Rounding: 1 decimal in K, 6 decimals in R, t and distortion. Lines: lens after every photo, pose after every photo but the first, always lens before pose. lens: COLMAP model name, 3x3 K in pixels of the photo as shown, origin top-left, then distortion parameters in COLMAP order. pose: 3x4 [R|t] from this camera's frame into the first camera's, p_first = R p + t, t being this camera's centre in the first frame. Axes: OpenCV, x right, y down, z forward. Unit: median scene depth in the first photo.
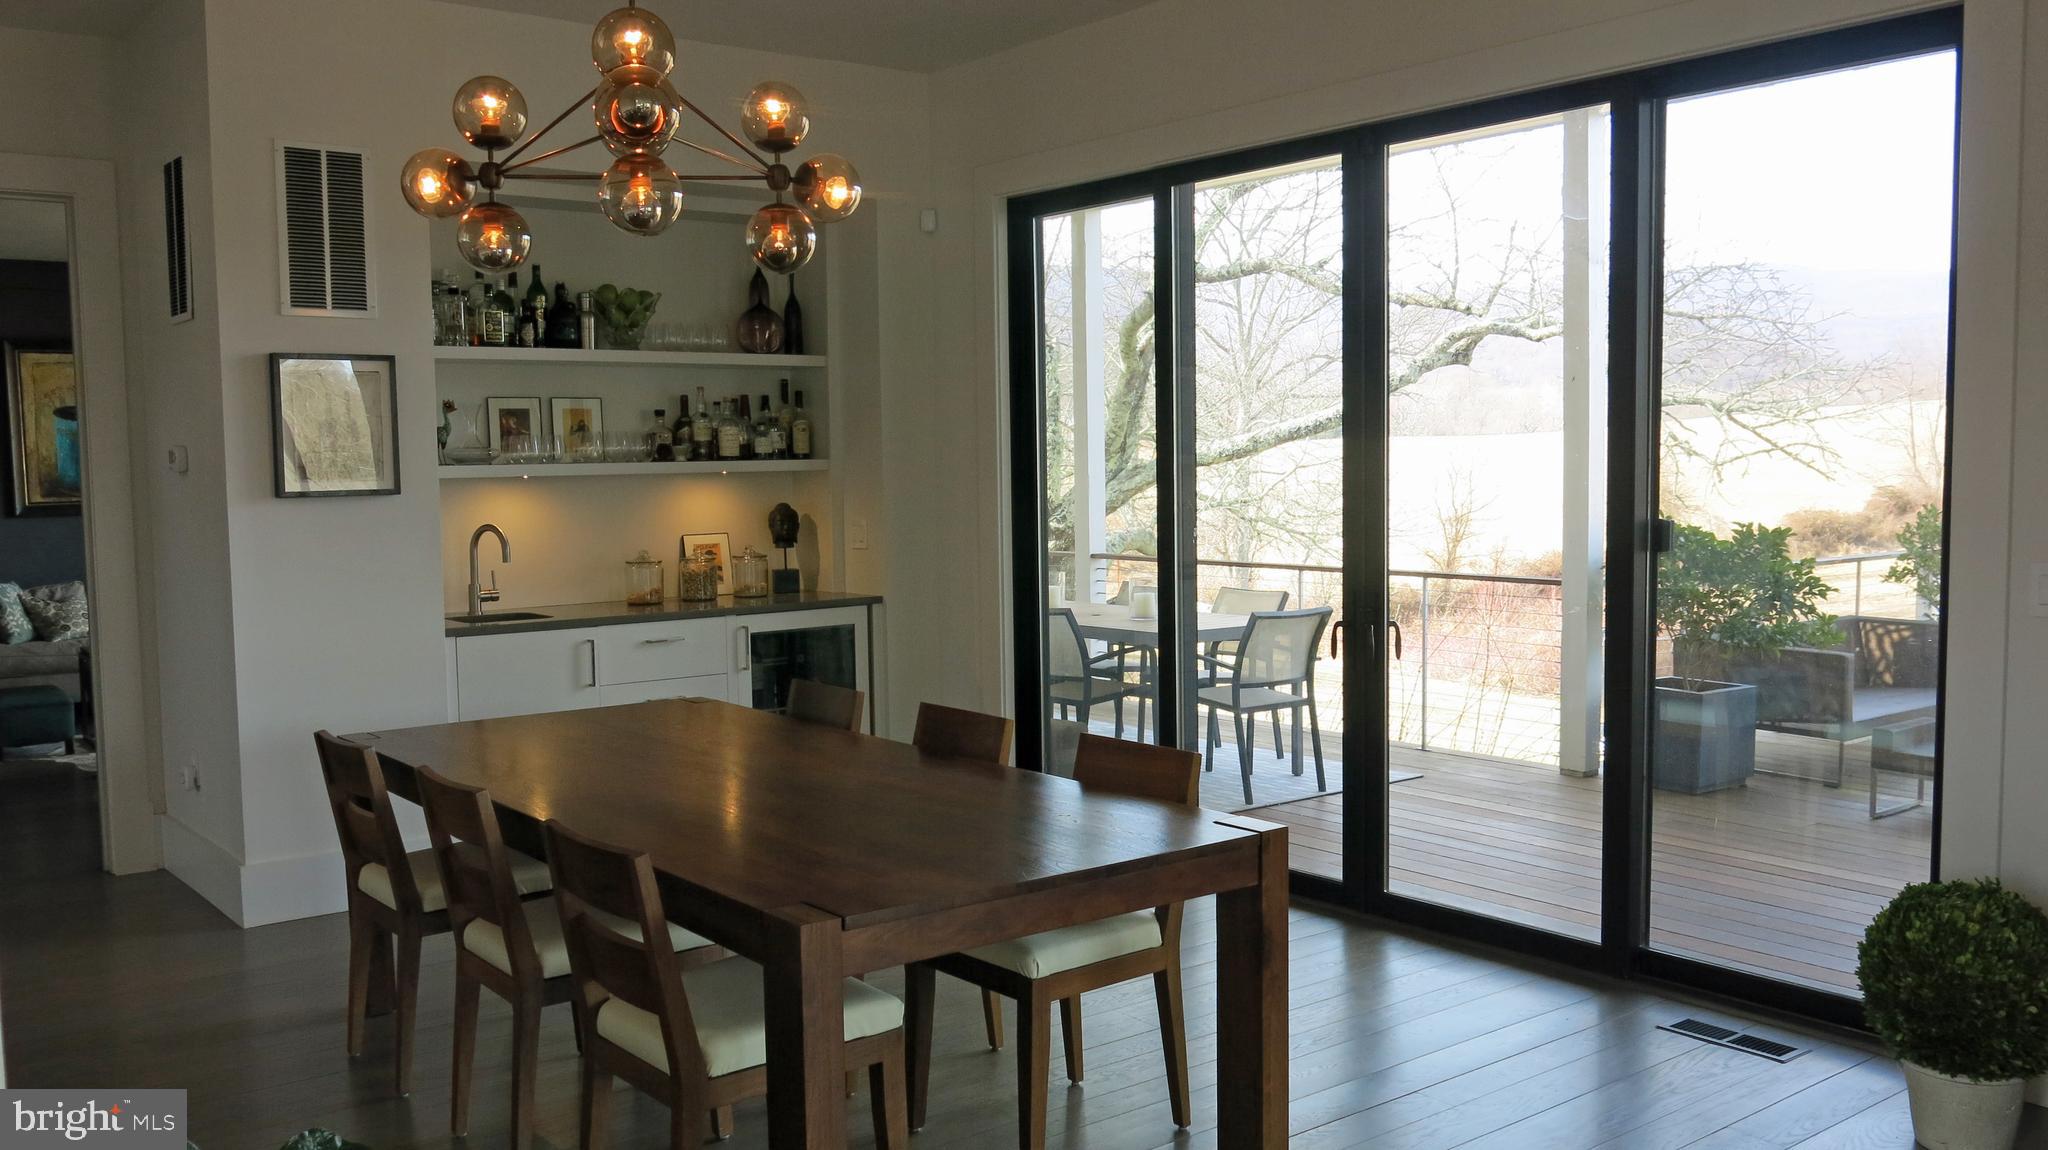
lens RADIAL K [[1709.0, 0, 1032.4], [0, 1709.0, 582.1], [0, 0, 1]] dist [-0.015915, 0.001350]
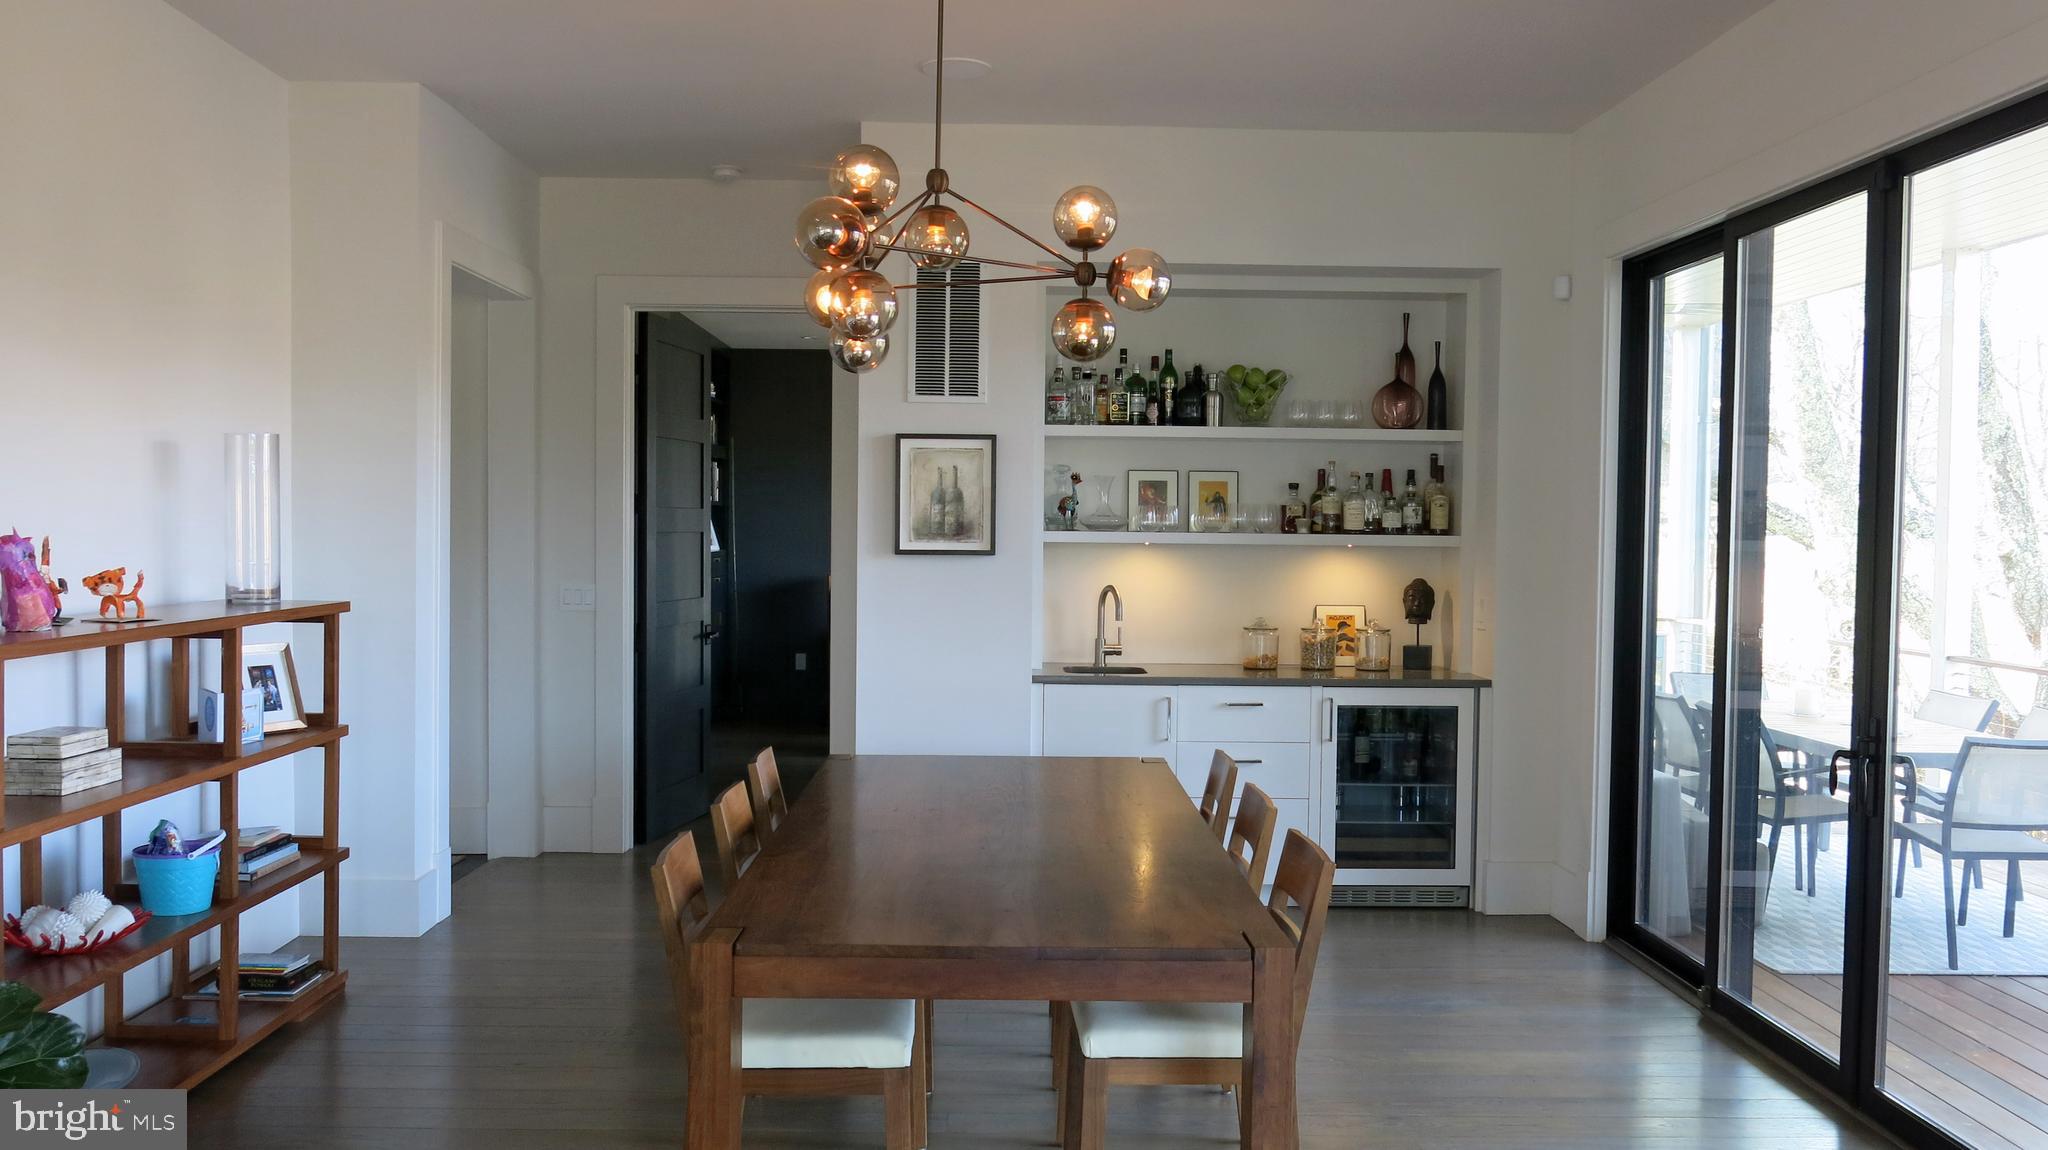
lens RADIAL K [[1709.0, 0, 1032.4], [0, 1709.0, 582.1], [0, 0, 1]] dist [-0.015915, 0.001350]
pose [[0.803065, 0.046881, -0.594045, 0.283291], [-0.068341, 0.997568, -0.013660, -0.016677], [0.591960, 0.051568, 0.804316, 0.078145]]
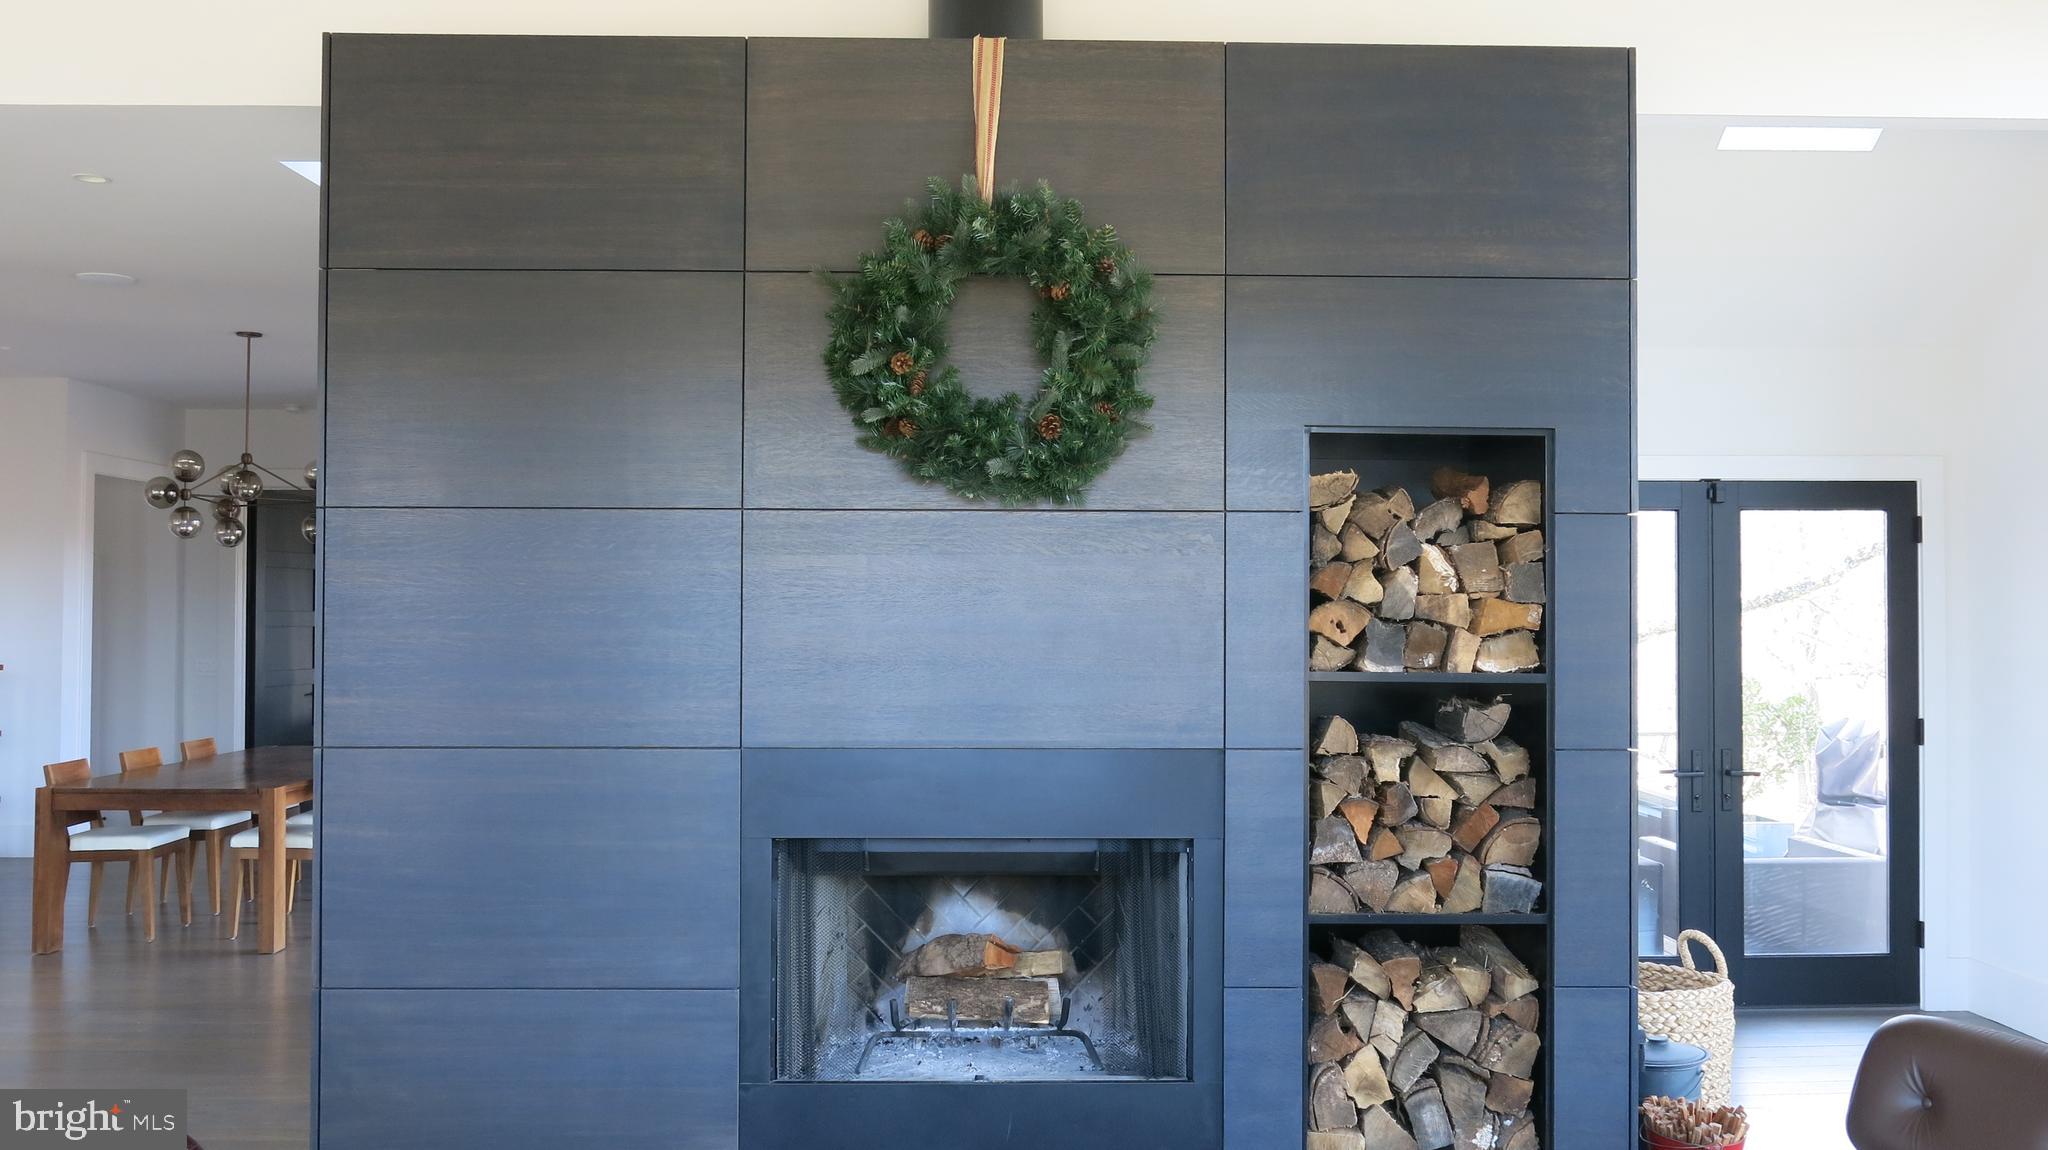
lens RADIAL K [[1709.0, 0, 1032.4], [0, 1709.0, 582.1], [0, 0, 1]] dist [-0.015915, 0.001350]
pose [[0.804873, 0.008506, -0.593387, 1.163770], [-0.060332, 0.995889, -0.067559, -0.022619], [0.590373, 0.090176, 0.802077, -0.138473]]
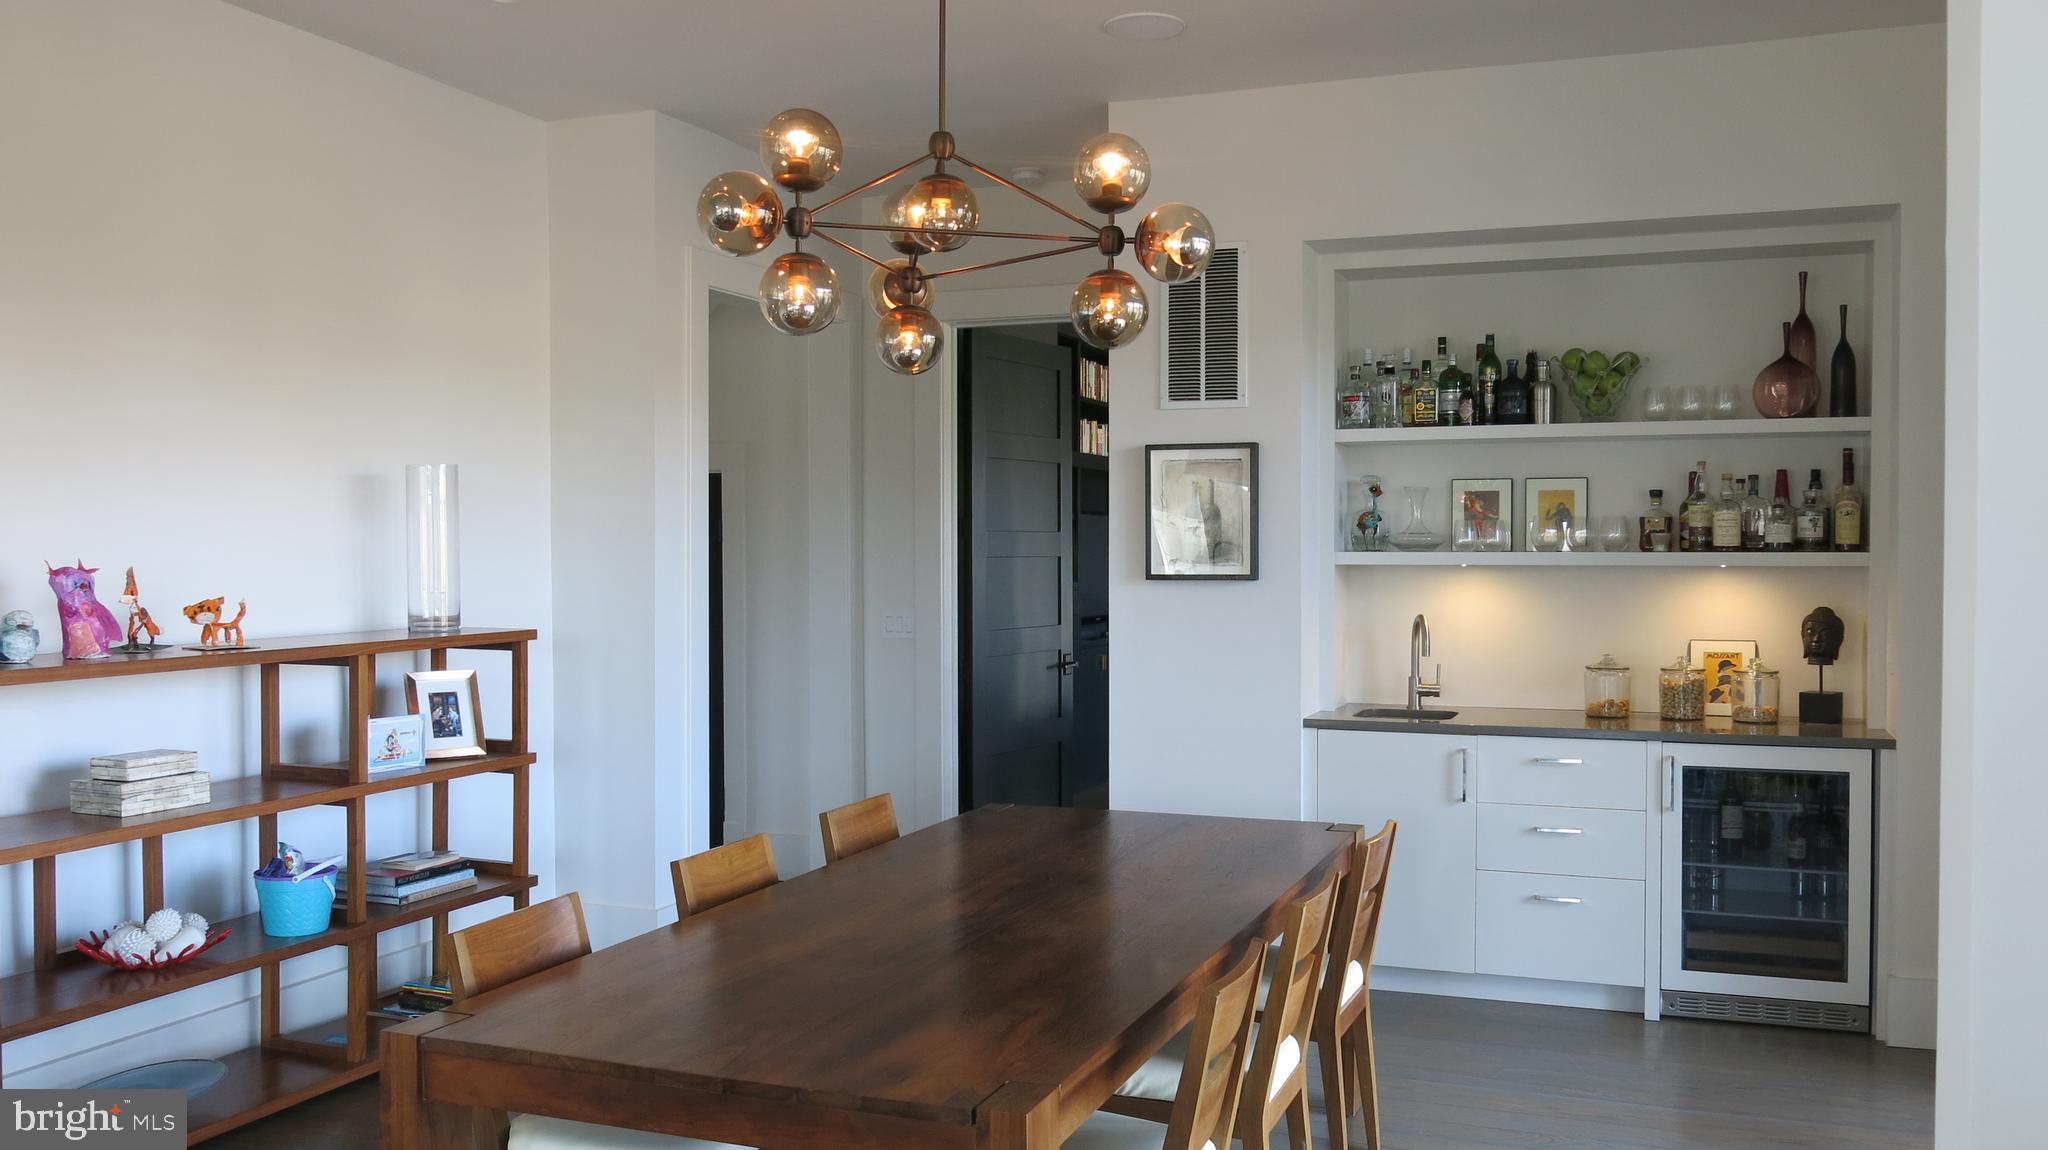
lens RADIAL K [[1709.0, 0, 1032.4], [0, 1709.0, 582.1], [0, 0, 1]] dist [-0.015915, 0.001350]
pose [[0.519637, 0.036244, -0.853618, 0.356540], [-0.069855, 0.997557, -0.000168, -0.034988], [0.851527, 0.059717, 0.520900, 0.311153]]
